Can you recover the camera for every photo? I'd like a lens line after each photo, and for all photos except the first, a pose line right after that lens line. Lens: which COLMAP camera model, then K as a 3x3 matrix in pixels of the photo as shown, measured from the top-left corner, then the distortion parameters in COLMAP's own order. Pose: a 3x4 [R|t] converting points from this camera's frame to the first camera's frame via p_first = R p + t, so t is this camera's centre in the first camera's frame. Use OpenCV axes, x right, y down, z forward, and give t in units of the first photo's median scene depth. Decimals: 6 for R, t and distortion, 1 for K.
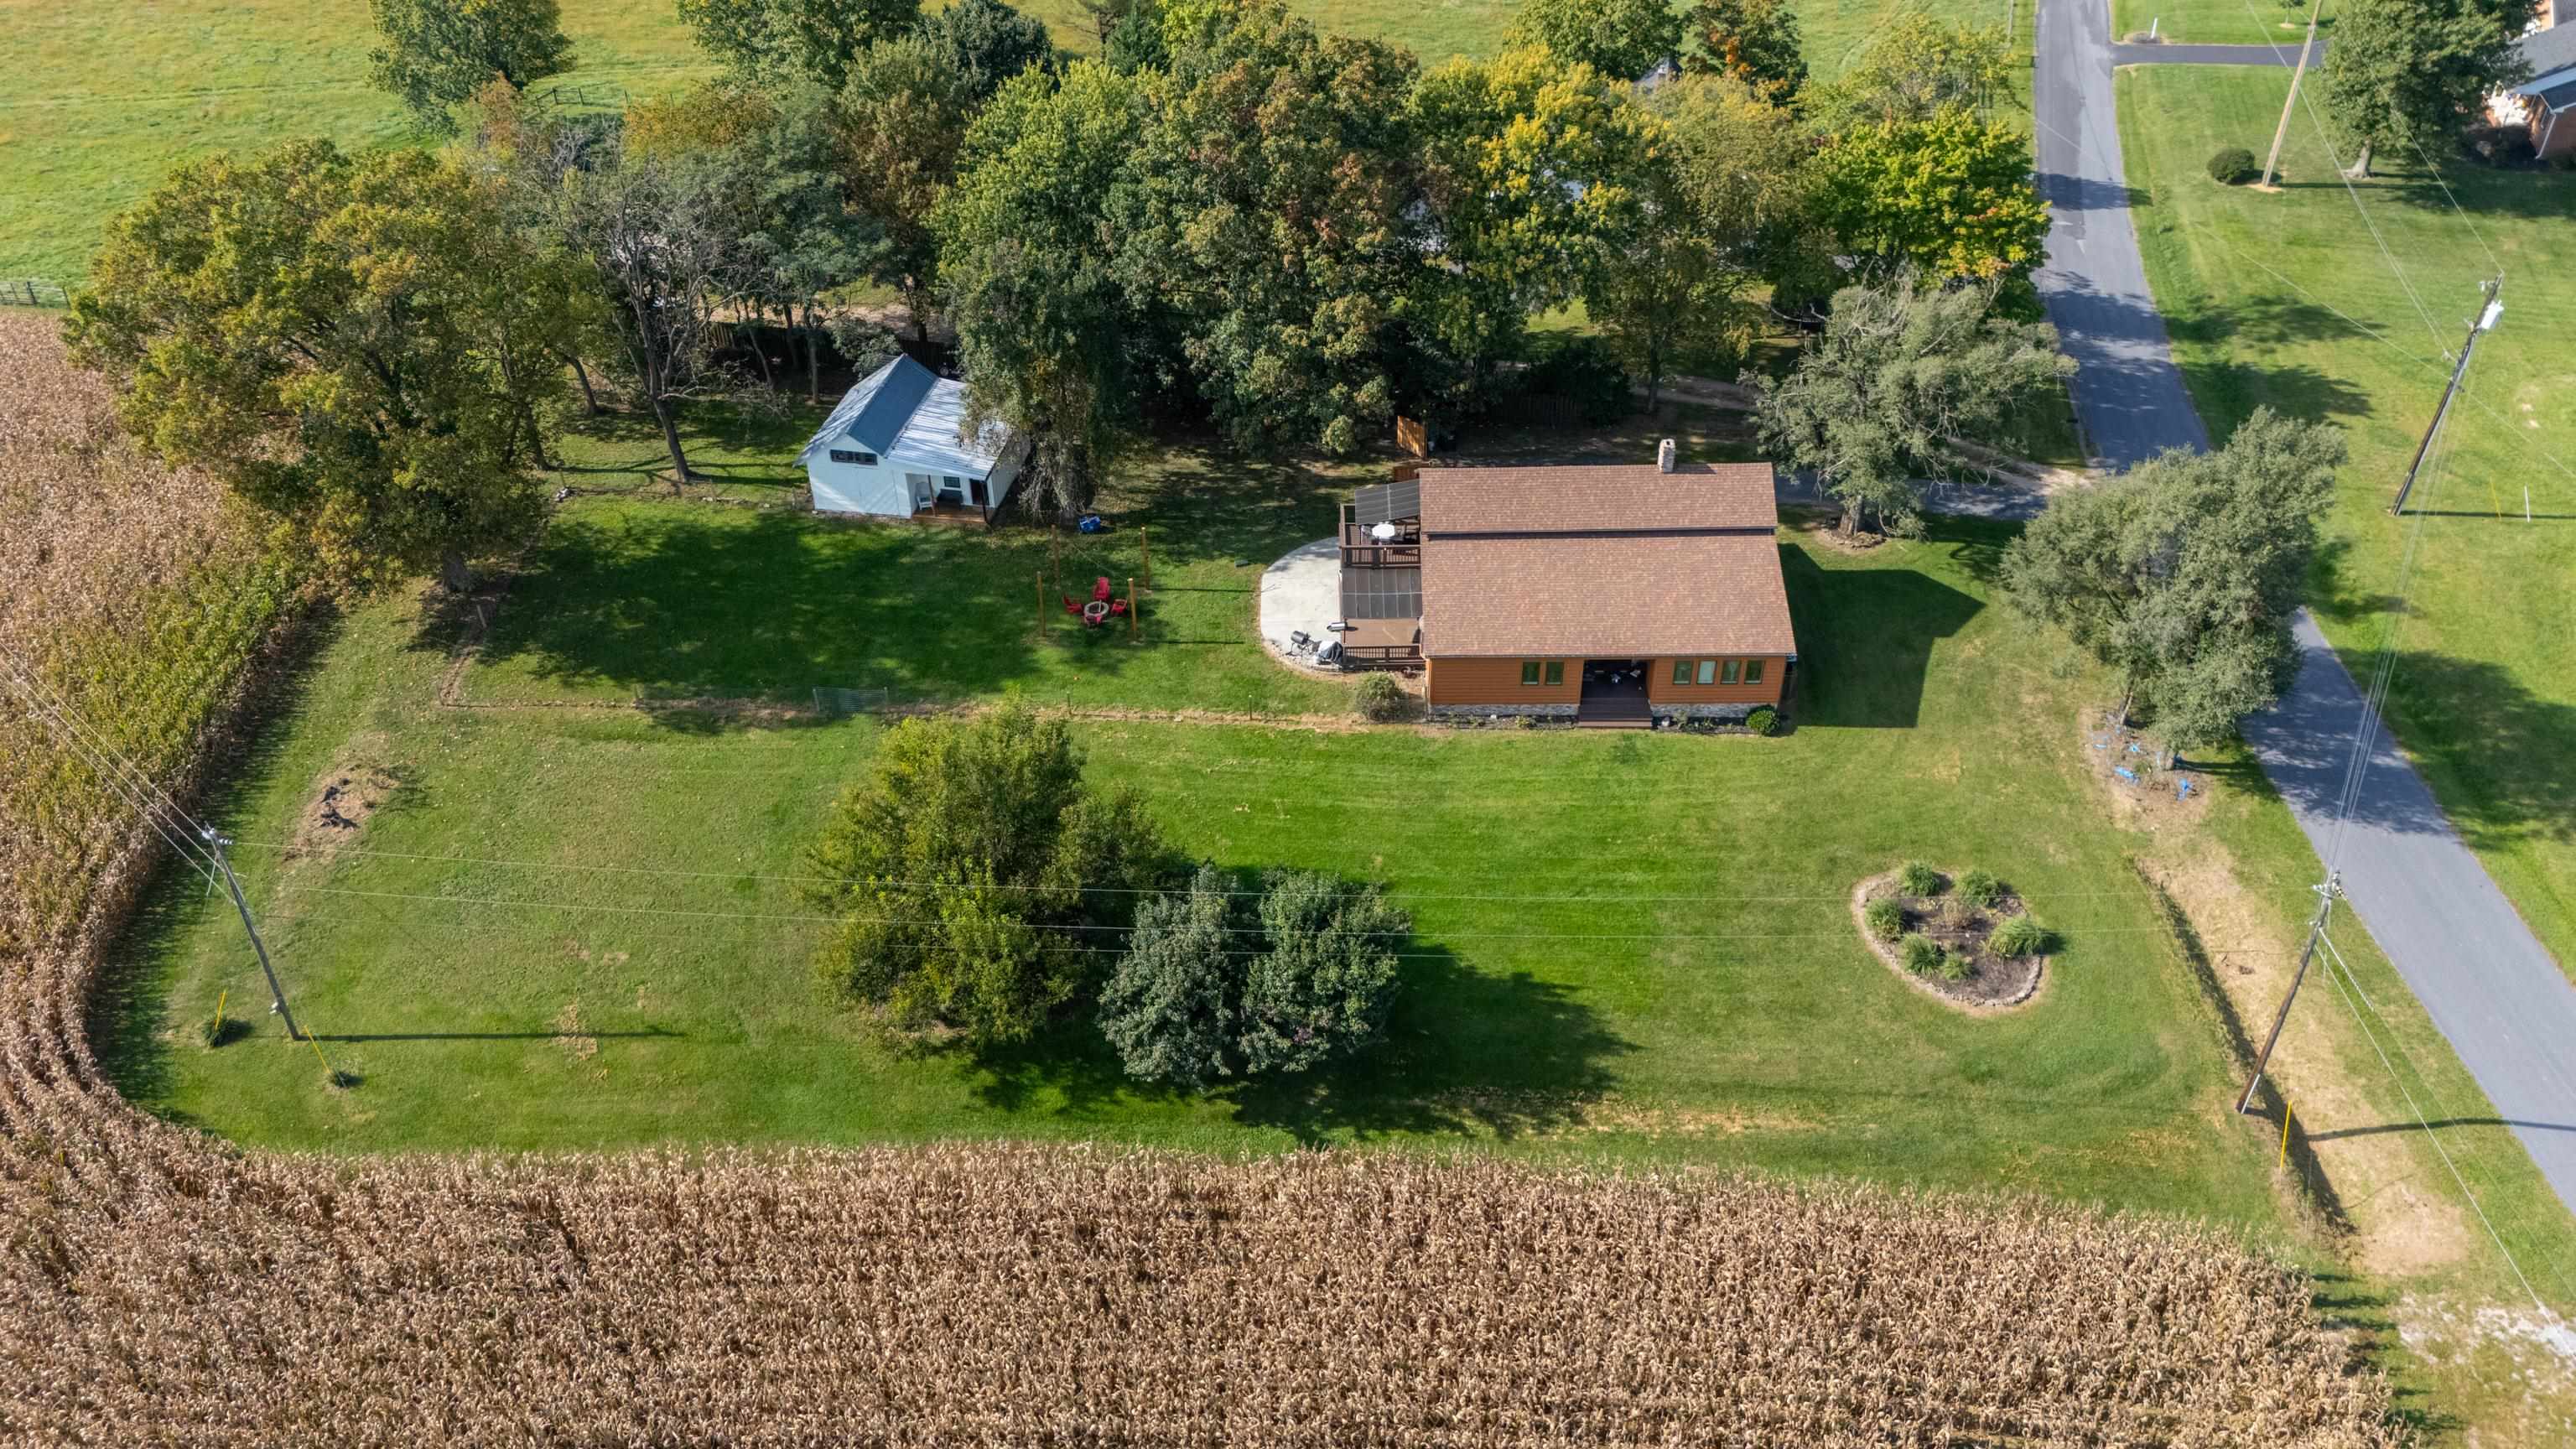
lens RADIAL K [[1887.6, 0, 1292.2], [0, 1887.6, 729.0], [0, 0, 1]] dist [0.088787, -0.094202]
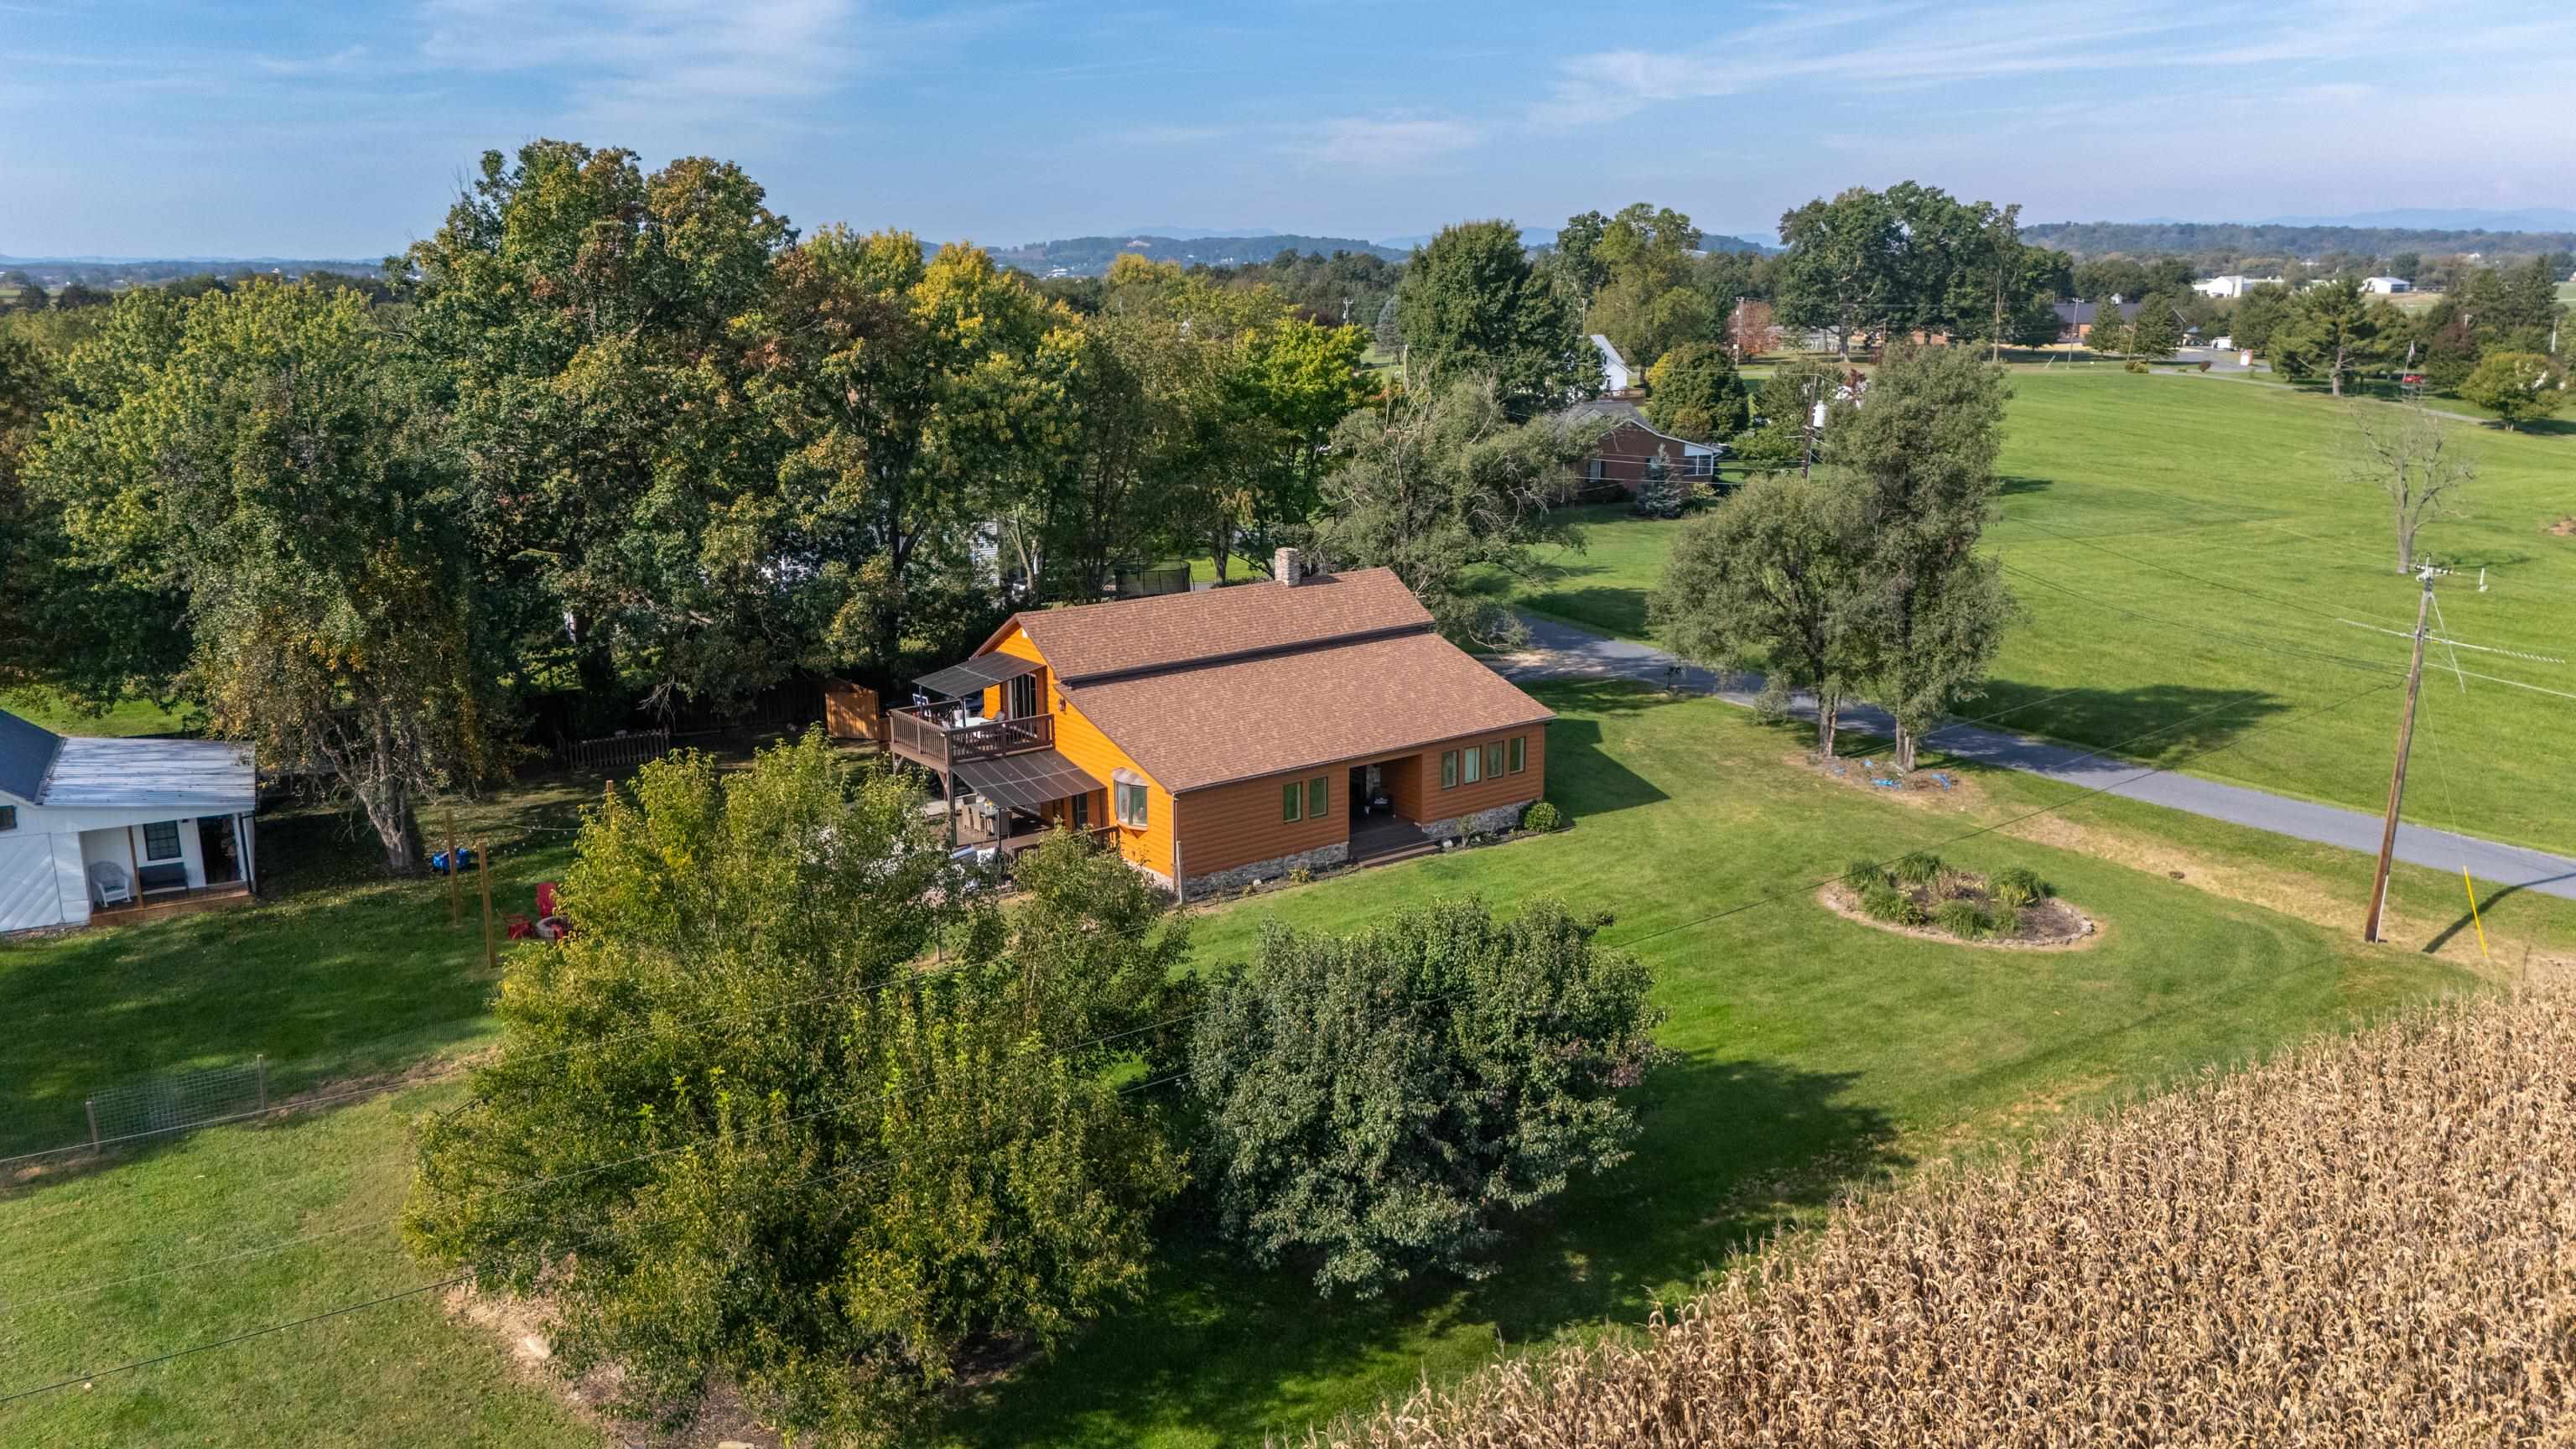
lens RADIAL K [[1890.9, 0, 1282.1], [0, 1890.9, 731.2], [0, 0, 1]] dist [0.089856, -0.102111]
pose [[0.793998, -0.136811, 0.592326, -0.291350], [0.367194, 0.884457, -0.287930, 0.148688], [-0.484495, 0.446115, 0.752493, 0.450103]]
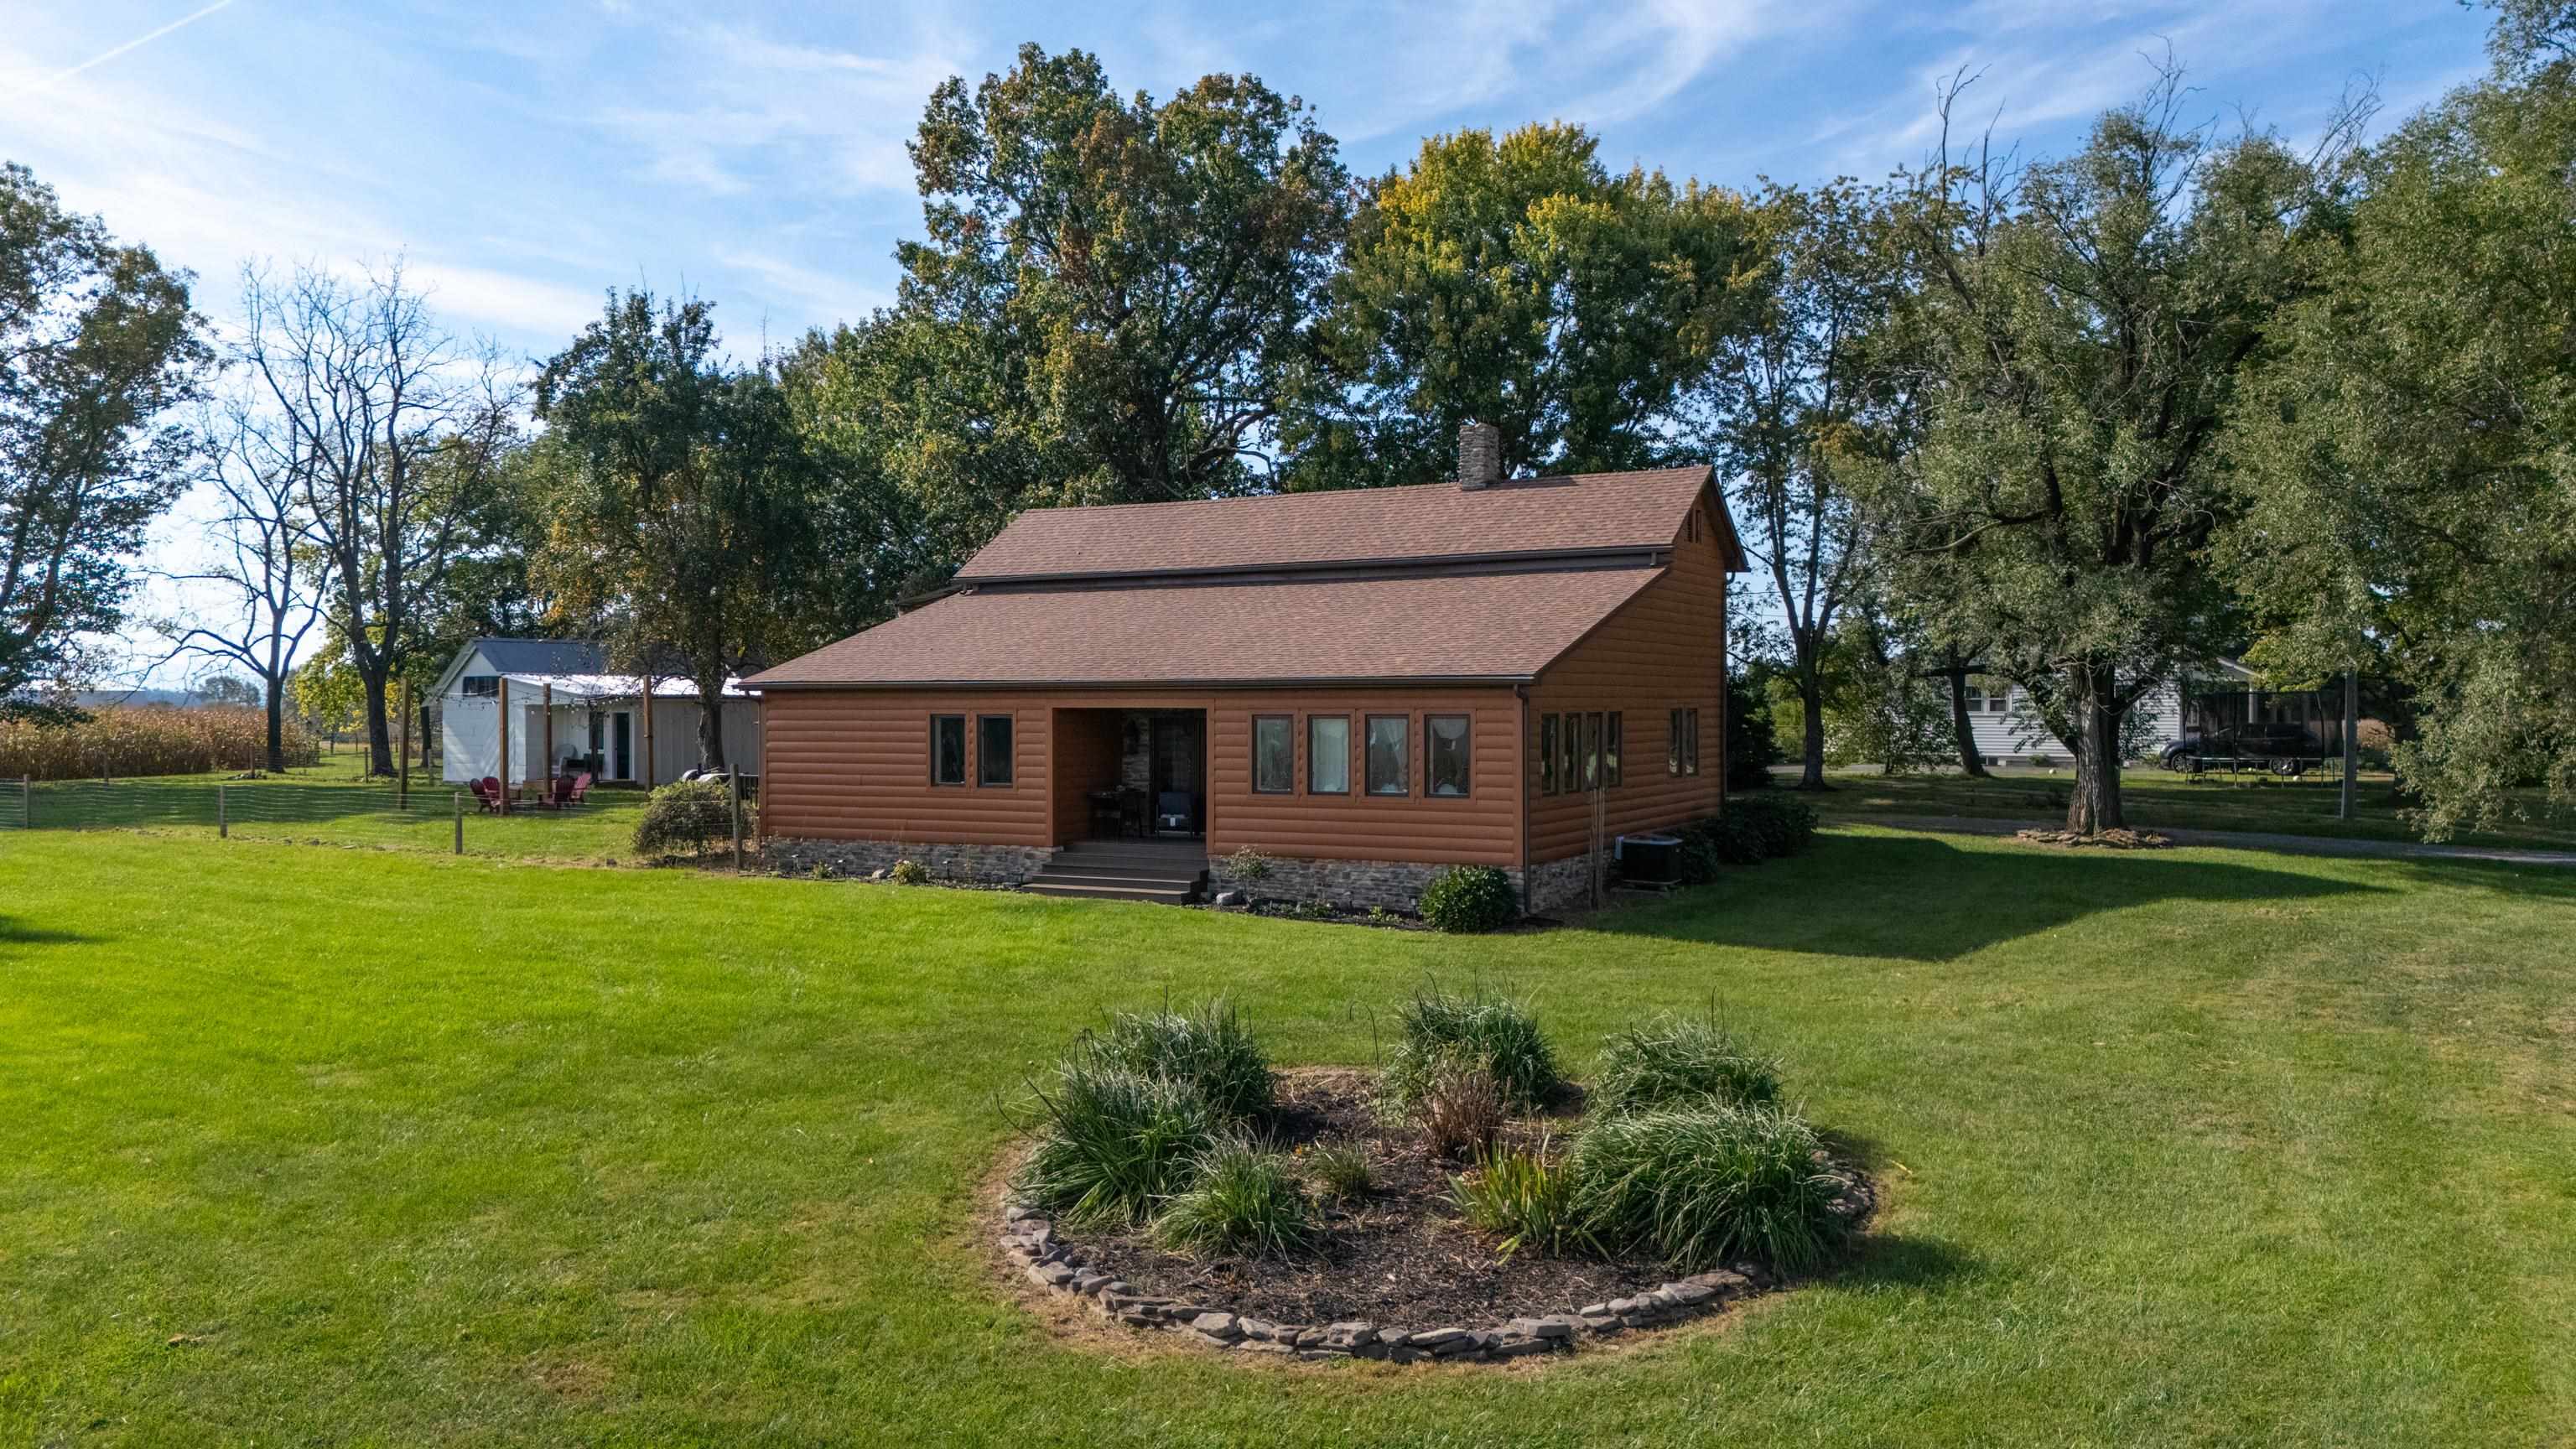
lens RADIAL K [[1887.6, 0, 1292.2], [0, 1887.6, 729.0], [0, 0, 1]] dist [0.088787, -0.094202]
pose [[0.885966, 0.014371, -0.463527, 0.376092], [-0.287592, 0.801137, -0.524853, 0.157535], [0.363806, 0.598308, 0.713913, 0.726557]]
